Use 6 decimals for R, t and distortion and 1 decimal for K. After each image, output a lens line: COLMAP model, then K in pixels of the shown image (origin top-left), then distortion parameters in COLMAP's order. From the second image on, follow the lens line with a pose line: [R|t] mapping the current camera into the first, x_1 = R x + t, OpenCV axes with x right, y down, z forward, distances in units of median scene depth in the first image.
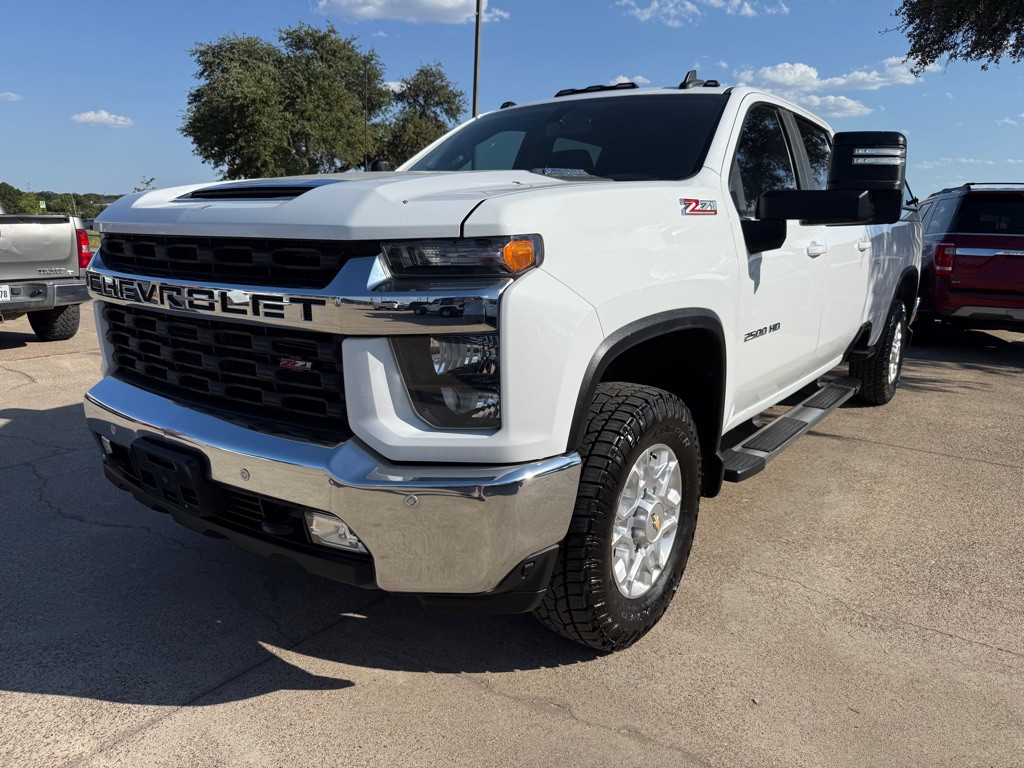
lens RADIAL K [[730.4, 0, 512.0], [0, 730.4, 384.0], [0, 0, 1]] dist [0.000659, -0.002441]
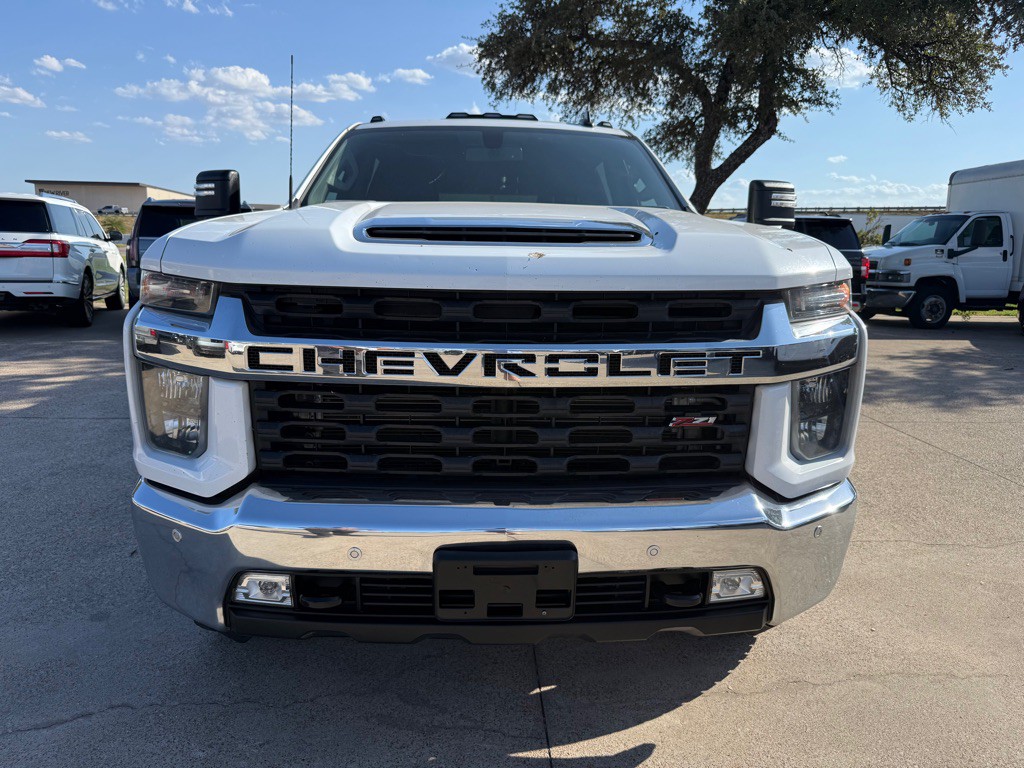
lens RADIAL K [[730.4, 0, 512.0], [0, 730.4, 384.0], [0, 0, 1]] dist [0.000659, -0.002441]
pose [[0.781968, -0.128544, 0.609920, -0.873729], [0.131020, 0.990541, 0.040784, -0.120337], [-0.609393, 0.048020, 0.791413, 0.325793]]
